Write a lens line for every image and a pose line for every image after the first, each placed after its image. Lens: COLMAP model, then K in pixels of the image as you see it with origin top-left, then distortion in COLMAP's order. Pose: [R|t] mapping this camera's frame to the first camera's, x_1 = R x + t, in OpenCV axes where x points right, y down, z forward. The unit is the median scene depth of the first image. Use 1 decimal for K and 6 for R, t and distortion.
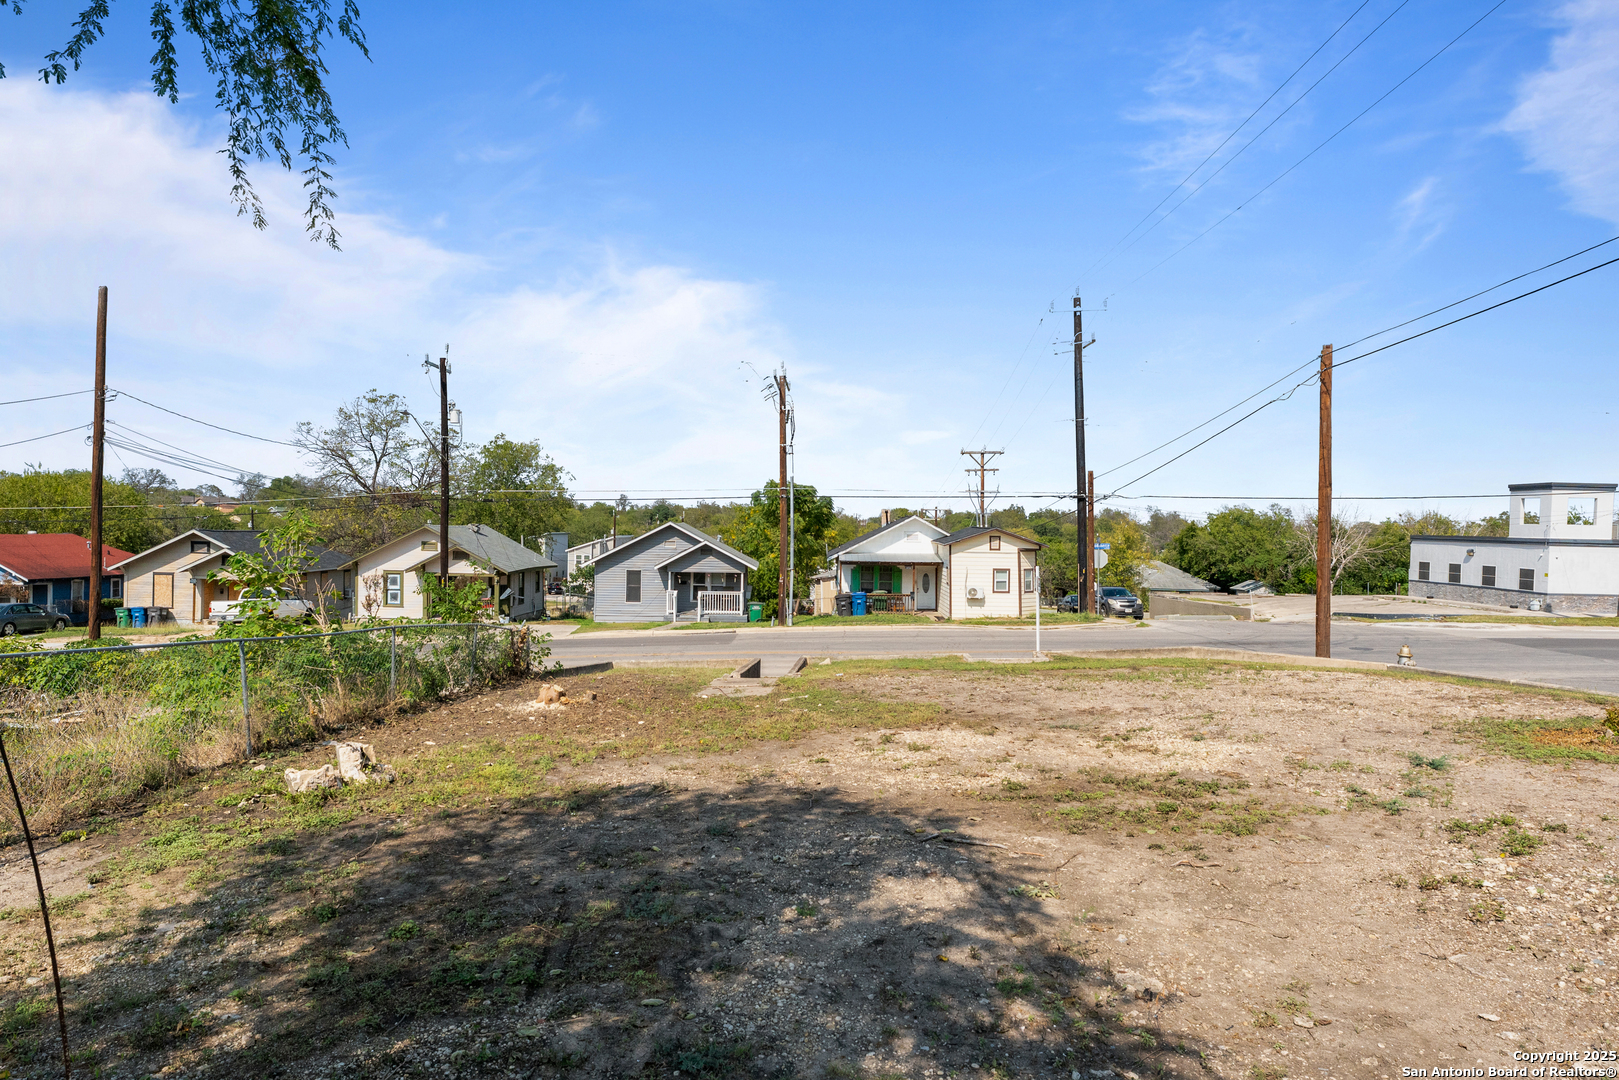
lens RADIAL K [[999.5, 0, 809.5], [0, 999.5, 540.0], [0, 0, 1]] dist [-0.005058, 0.000655]
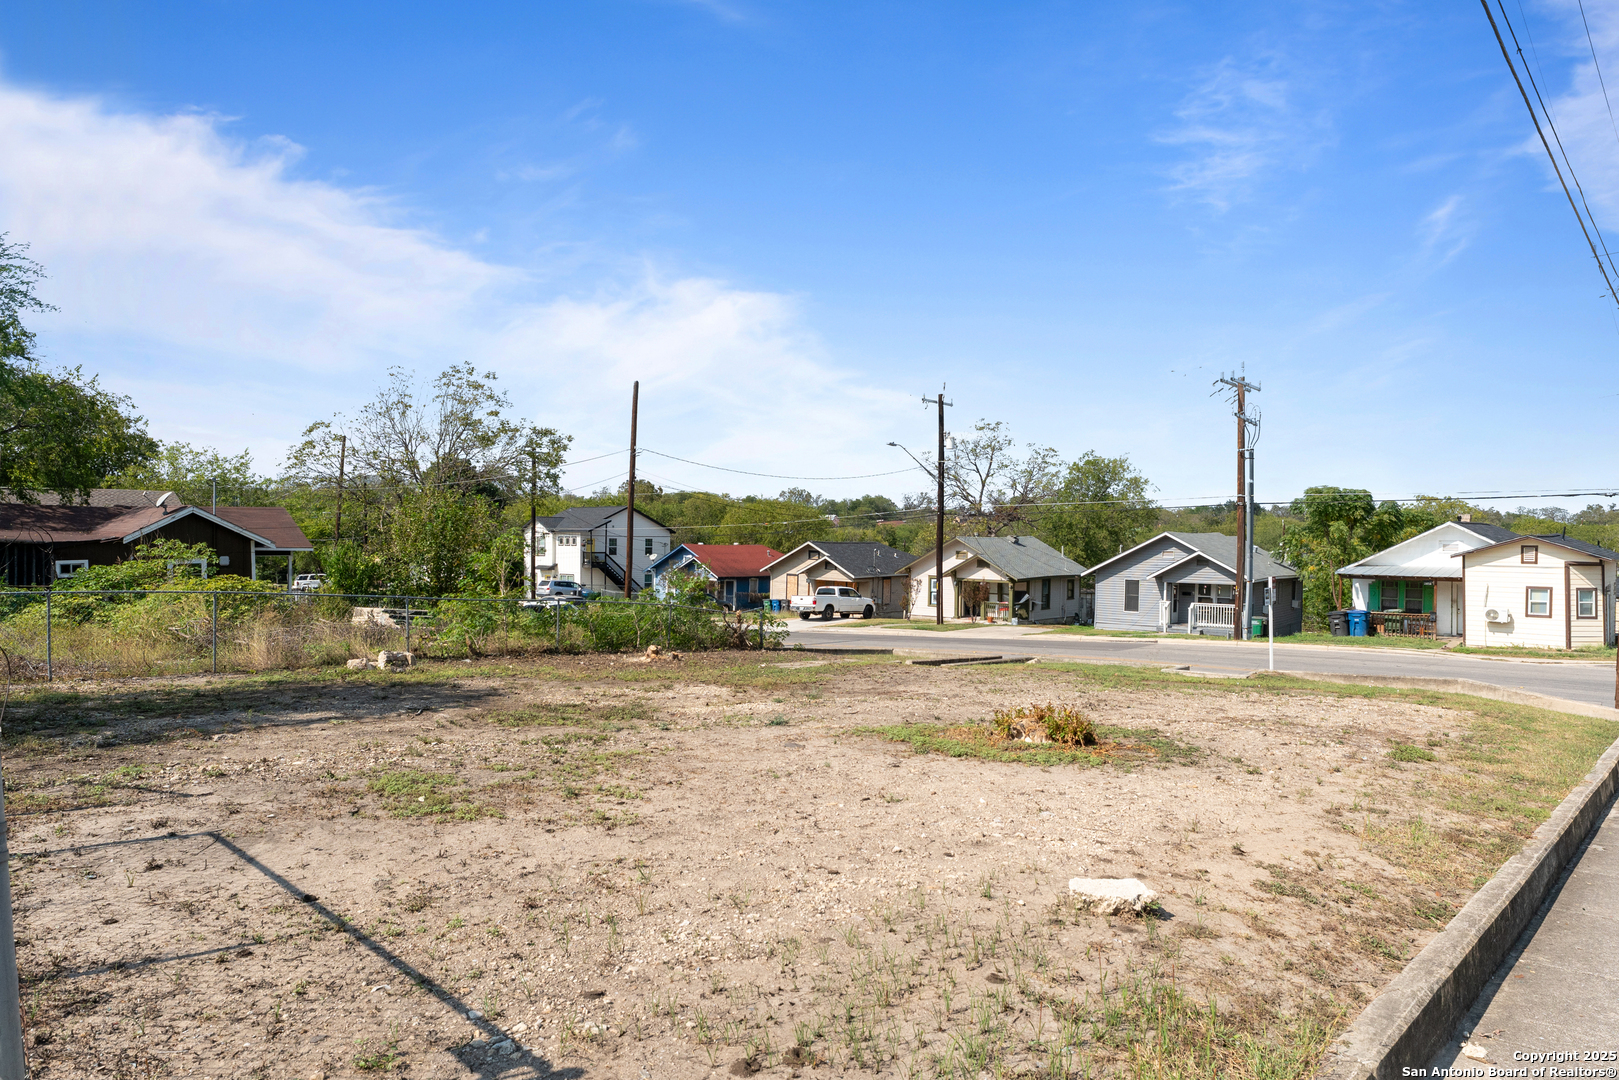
lens RADIAL K [[999.5, 0, 809.5], [0, 999.5, 540.0], [0, 0, 1]] dist [-0.005058, 0.000655]
pose [[0.749482, -0.004521, -0.662010, 0.248787], [-0.003673, 0.999933, -0.010987, 0.002042], [0.662015, 0.010666, 0.749415, 0.018092]]
